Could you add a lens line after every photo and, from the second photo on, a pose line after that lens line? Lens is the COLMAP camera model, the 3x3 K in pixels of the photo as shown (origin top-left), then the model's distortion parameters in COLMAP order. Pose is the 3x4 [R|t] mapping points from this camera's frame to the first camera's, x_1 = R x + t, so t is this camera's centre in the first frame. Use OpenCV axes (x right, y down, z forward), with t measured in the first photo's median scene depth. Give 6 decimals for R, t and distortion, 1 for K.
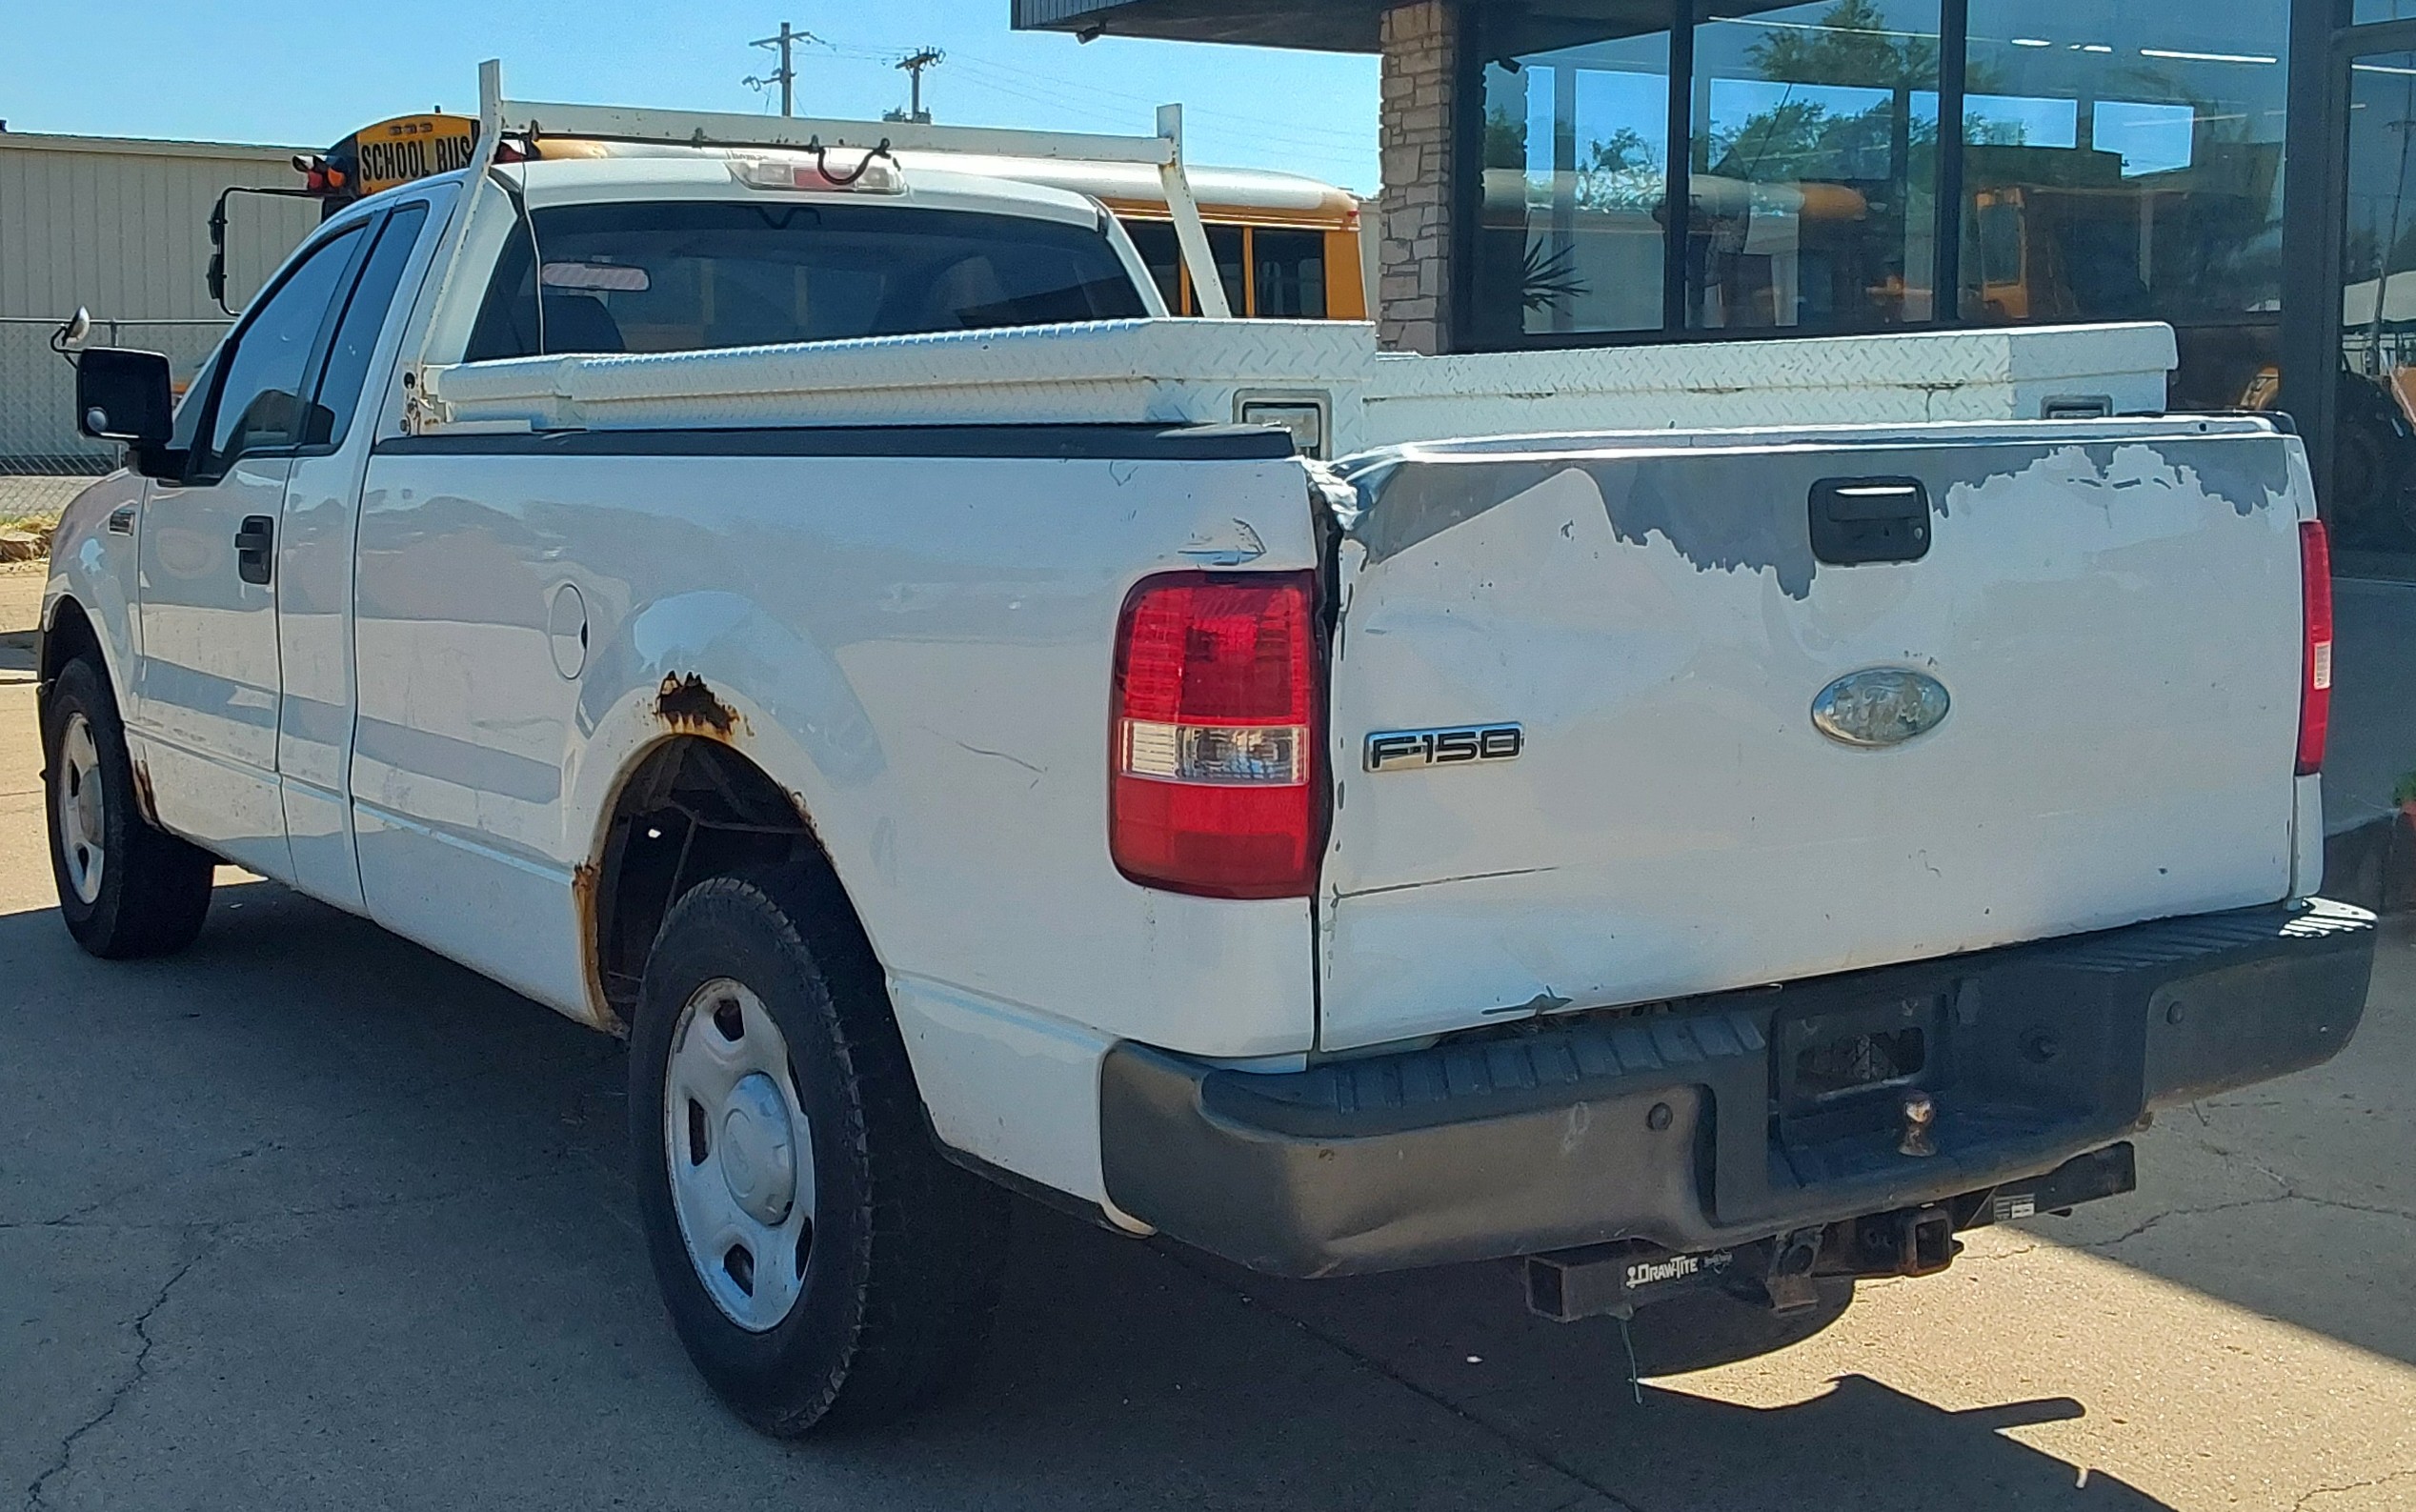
lens RADIAL K [[2961.2, 0, 1205.9], [0, 2961.2, 661.8], [0, 0, 1]] dist [0.149746, -0.600312]
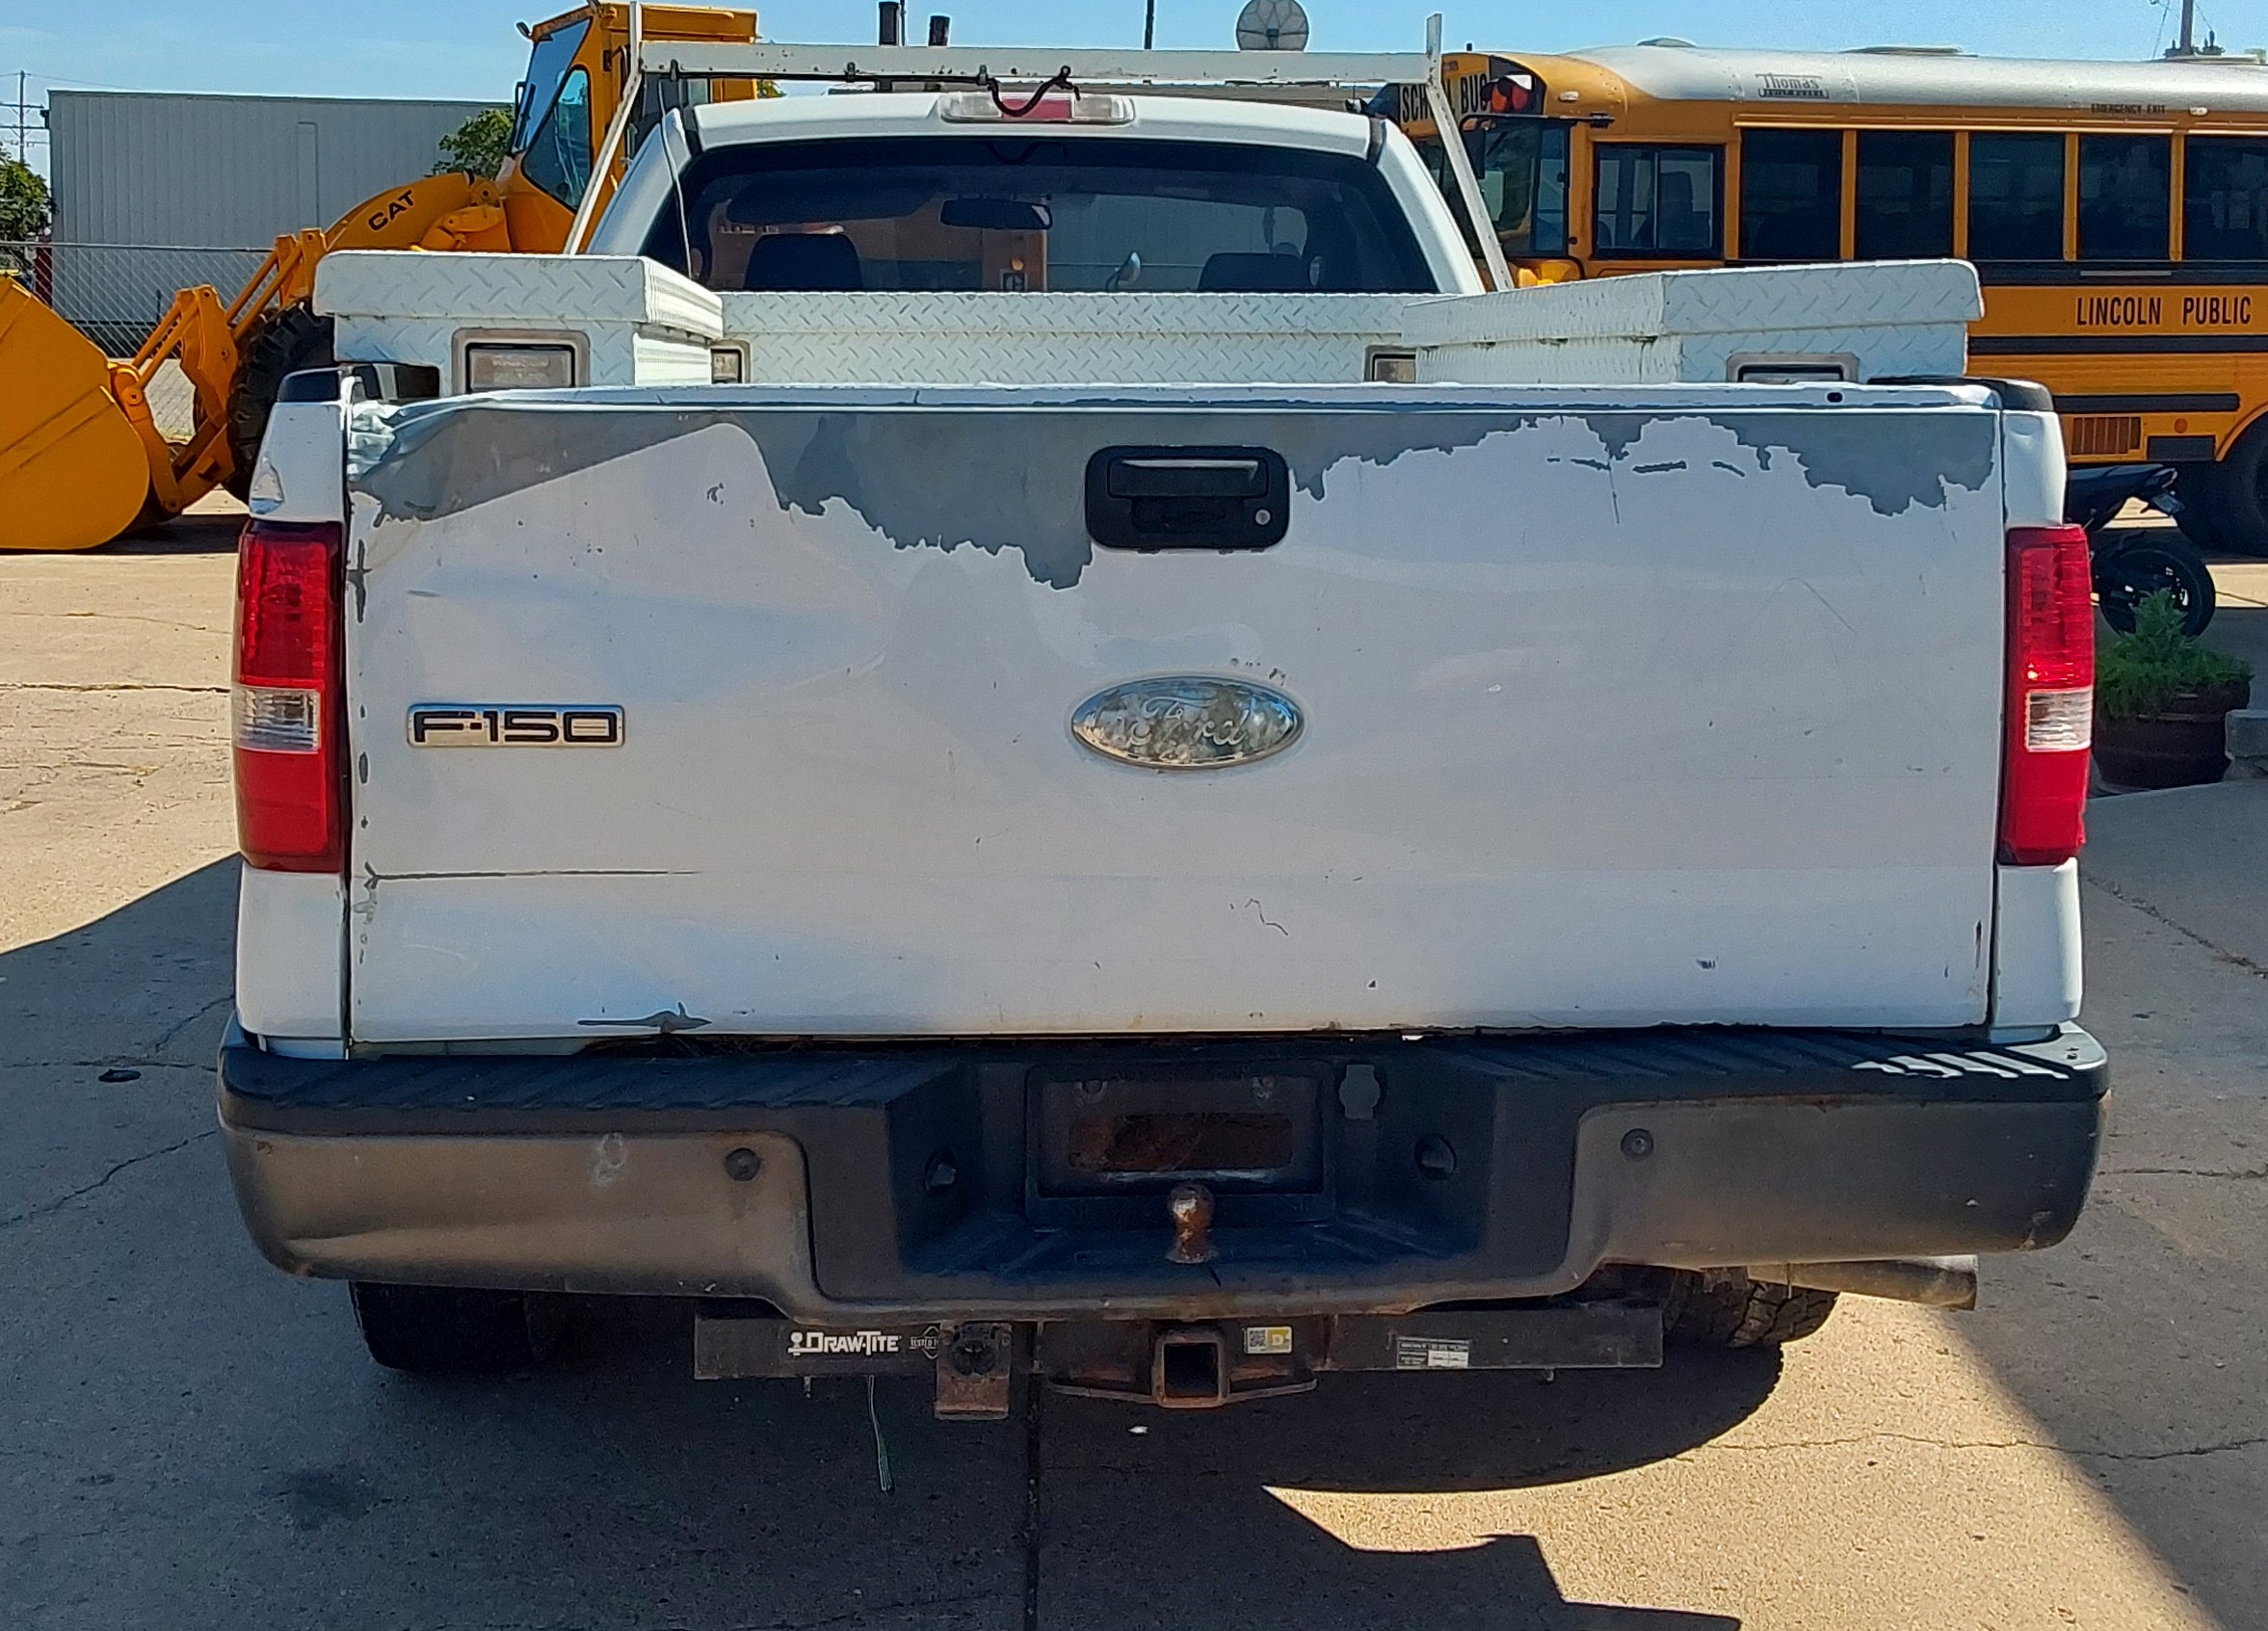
lens RADIAL K [[3039.4, 0, 1128.5], [0, 3039.4, 694.6], [0, 0, 1]] dist [0.084903, -0.010073]
pose [[0.865843, 0.070536, -0.495318, 0.645153], [-0.057237, 0.997477, 0.041993, -0.028177], [0.497031, -0.008009, 0.867696, 0.258911]]
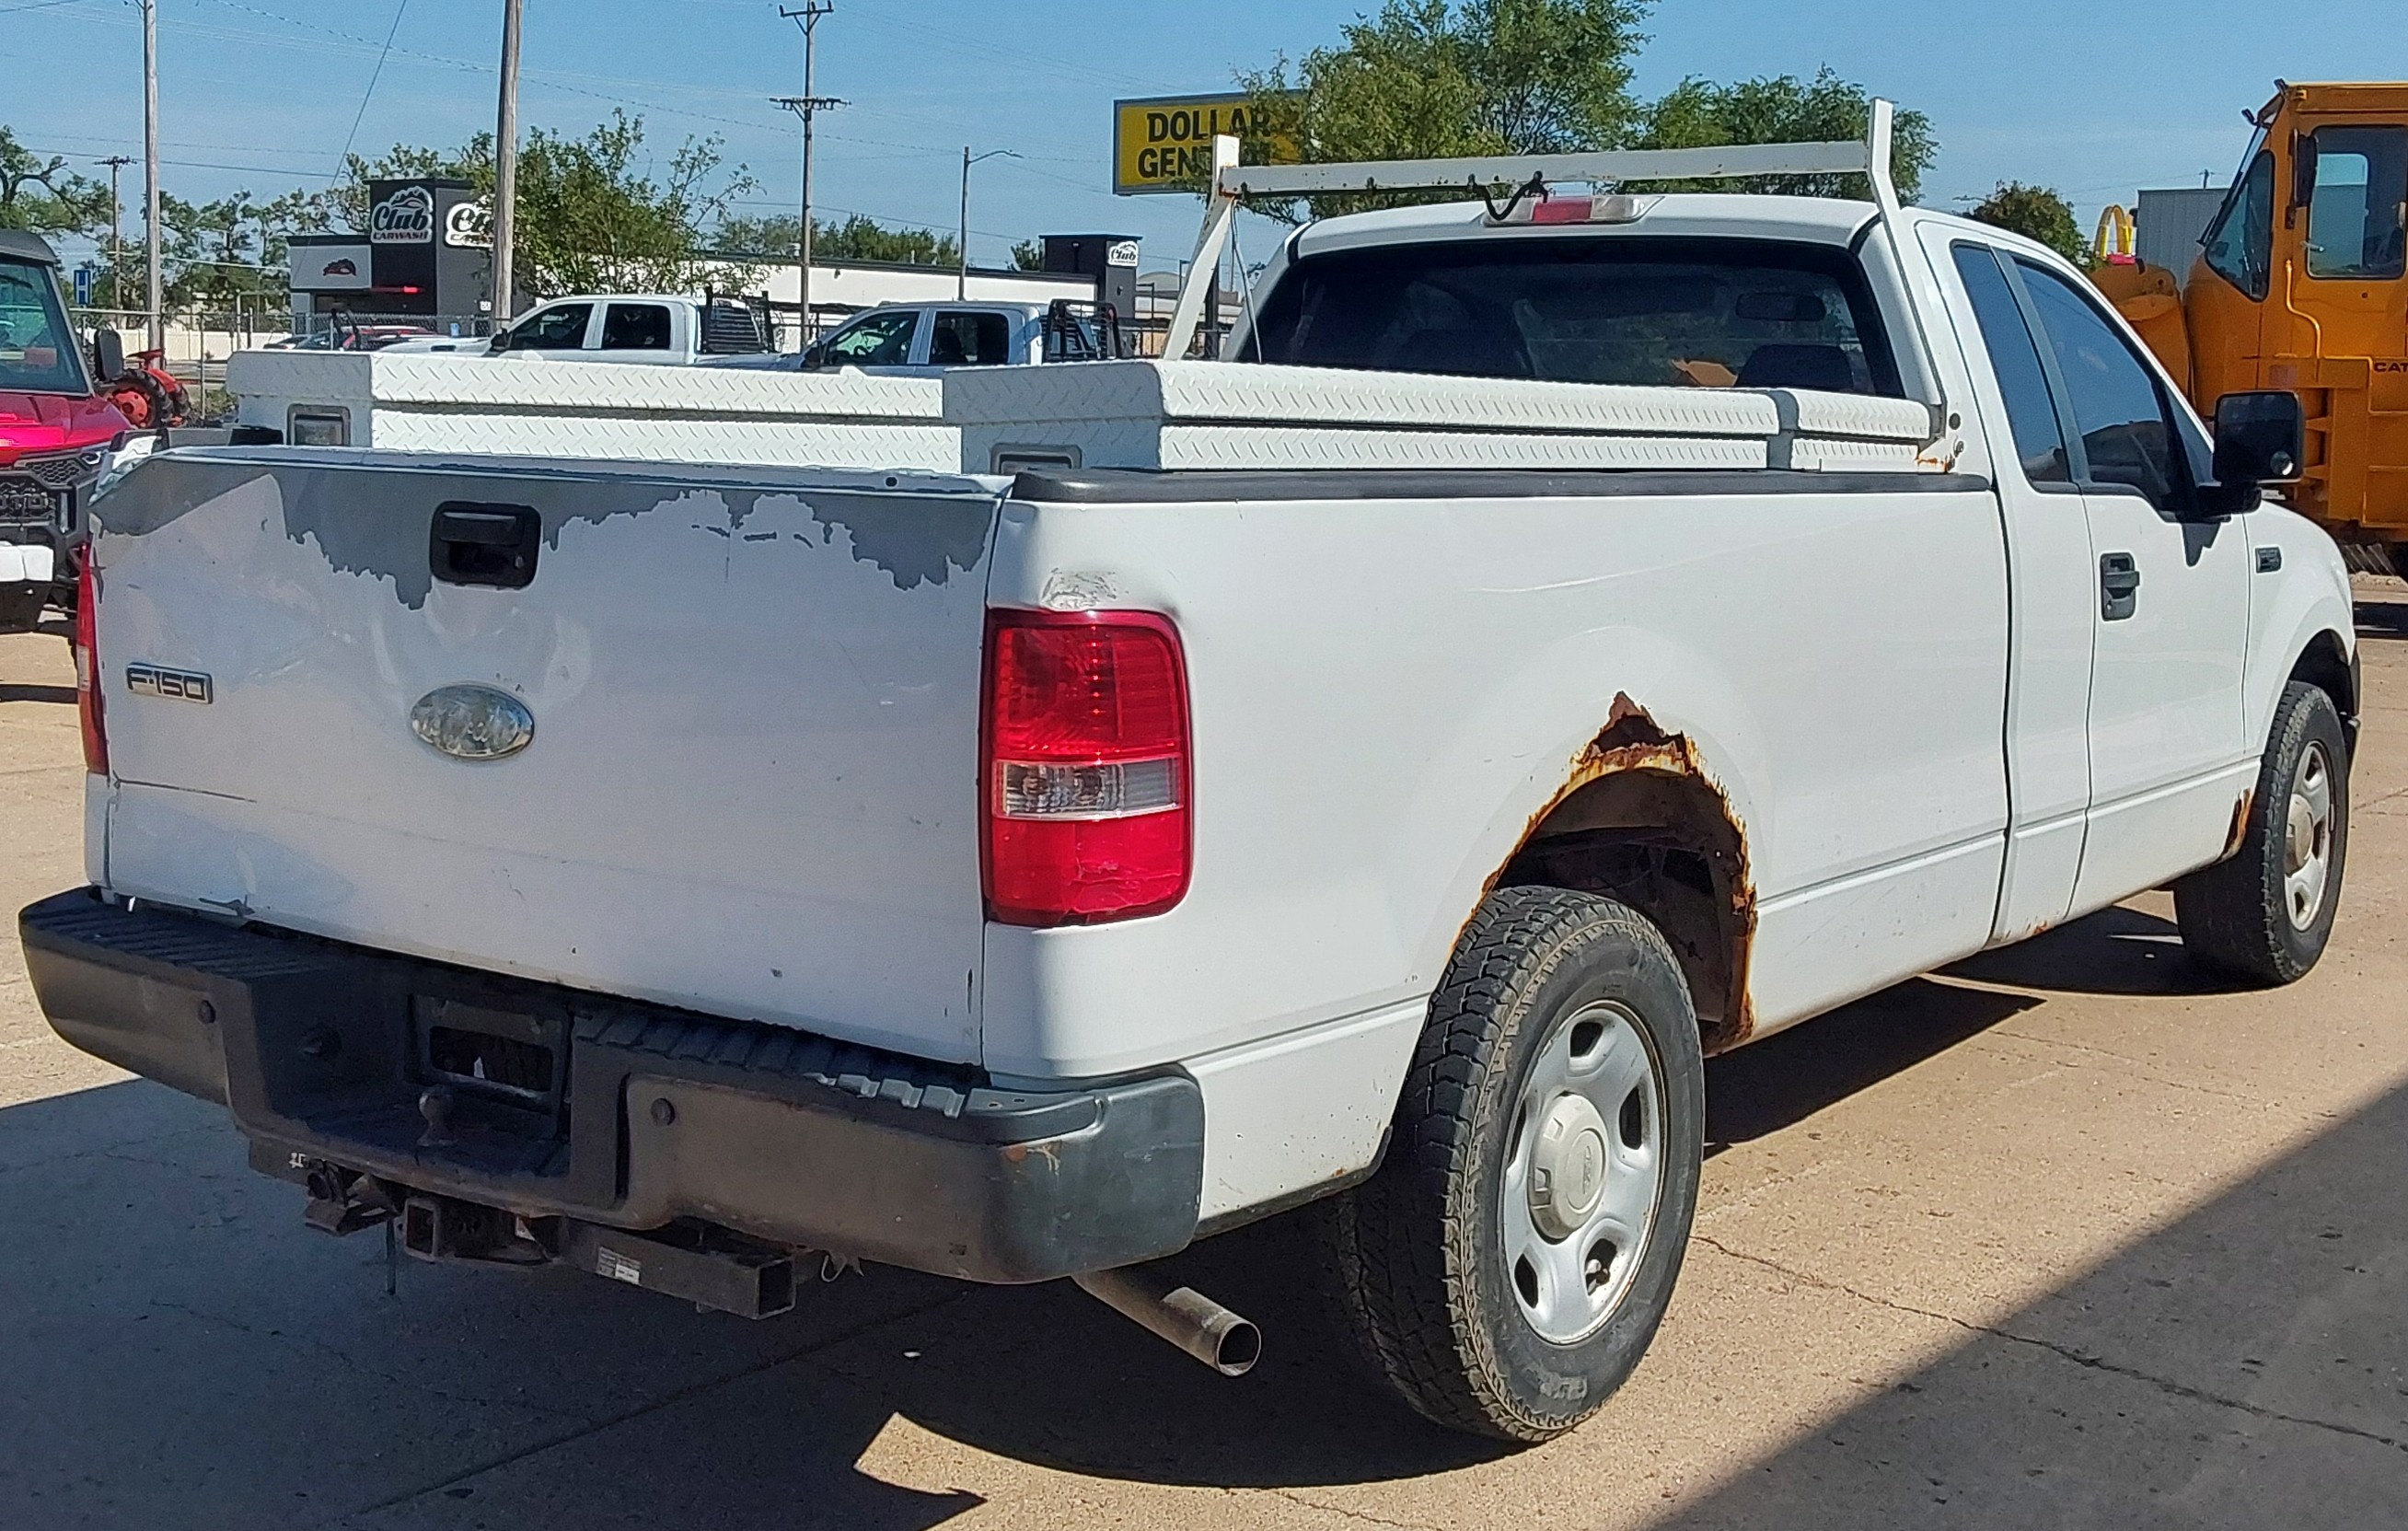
lens RADIAL K [[2929.6, 0, 1204.0], [0, 2929.6, 765.5], [0, 0, 1]] dist [0.118376, -0.074894]
pose [[0.311292, 0.131410, -0.941185, 1.312717], [-0.106986, 0.988943, 0.102693, -0.106289], [0.944273, 0.068726, 0.321909, 0.927491]]
